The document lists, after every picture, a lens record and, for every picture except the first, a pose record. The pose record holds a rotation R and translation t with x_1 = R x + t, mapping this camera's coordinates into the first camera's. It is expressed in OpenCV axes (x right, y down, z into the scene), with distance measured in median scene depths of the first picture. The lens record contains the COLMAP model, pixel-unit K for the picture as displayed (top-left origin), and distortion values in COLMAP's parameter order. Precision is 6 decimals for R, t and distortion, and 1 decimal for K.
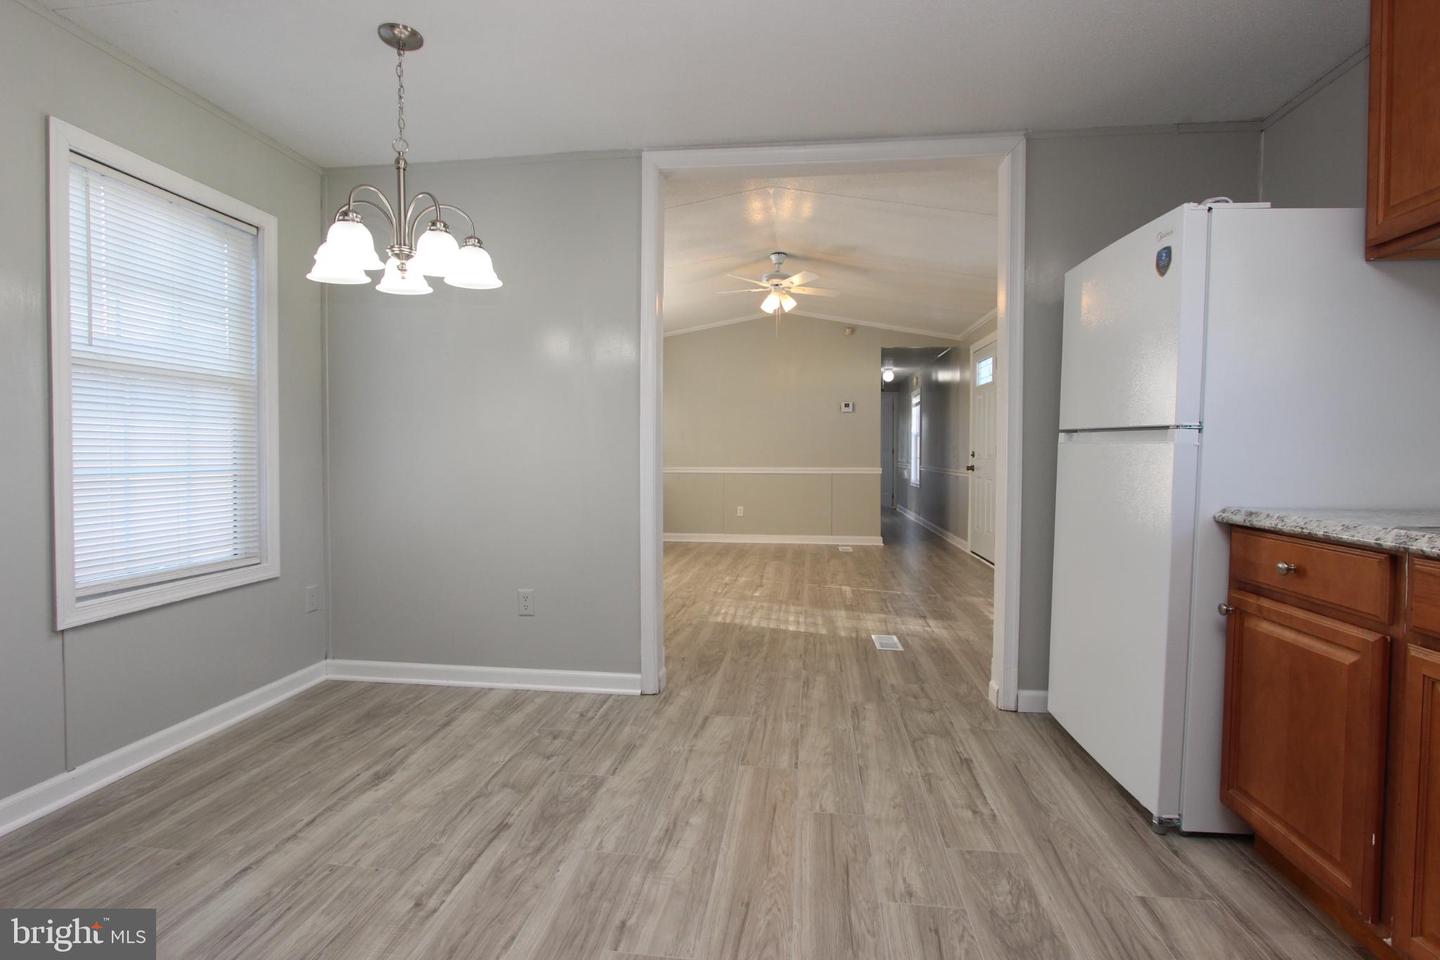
lens RADIAL K [[669.6, 0, 716.7], [0, 669.6, 481.6], [0, 0, 1]] dist [-0.019666, 0.003626]
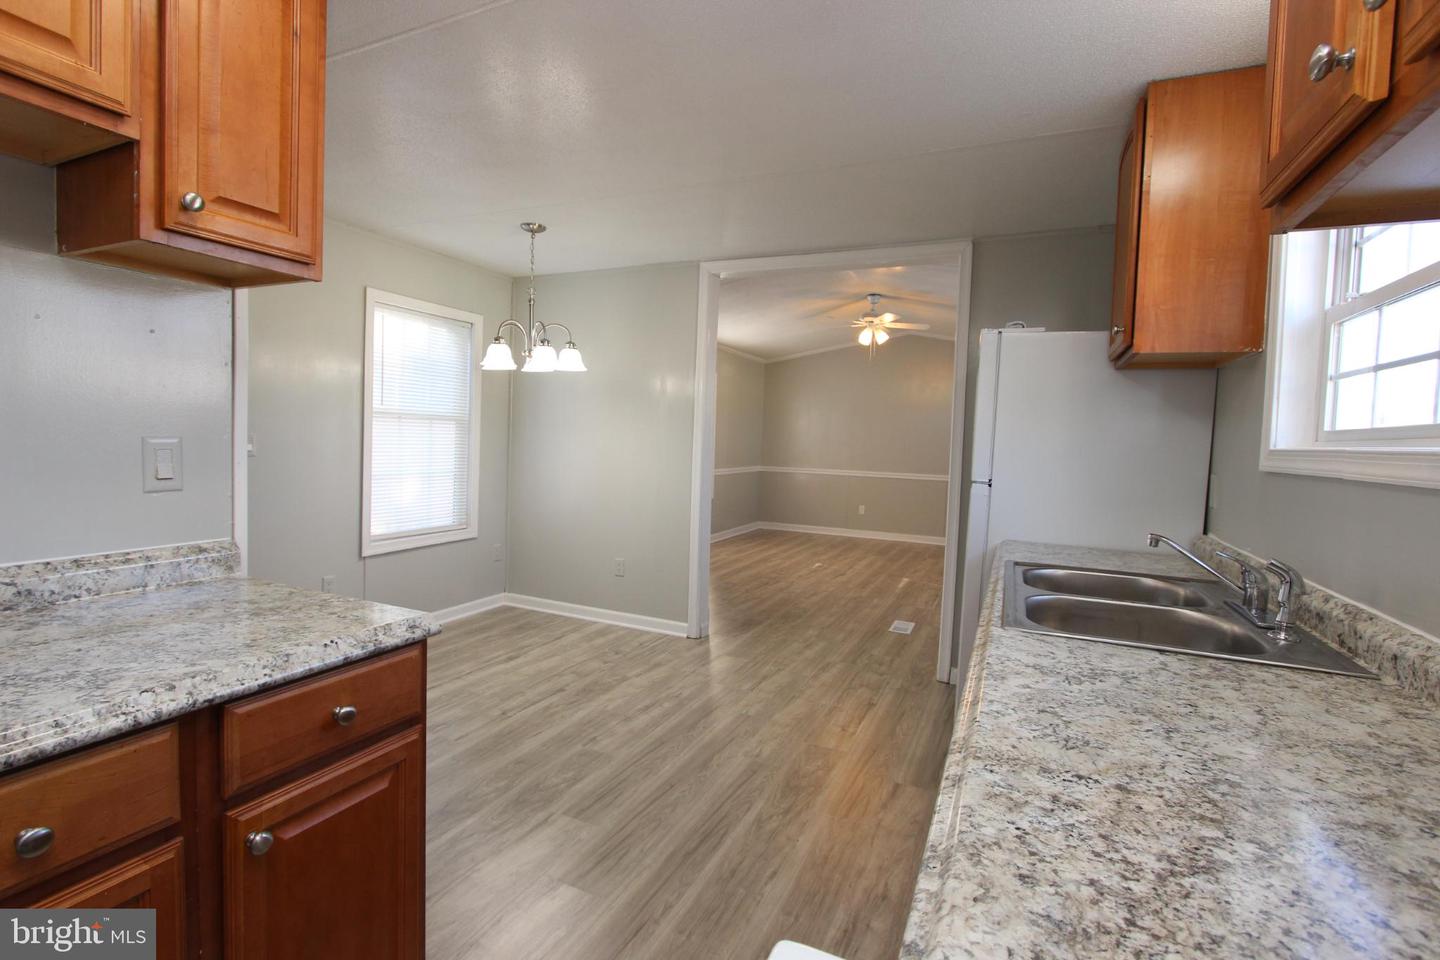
lens RADIAL K [[669.6, 0, 733.6], [0, 669.6, 478.8], [0, 0, 1]] dist [-0.019666, 0.003626]
pose [[0.953506, 0.050758, -0.297070, 0.431593], [-0.045175, 0.998650, 0.025635, -0.072195], [0.297970, -0.011023, 0.954512, -0.381319]]
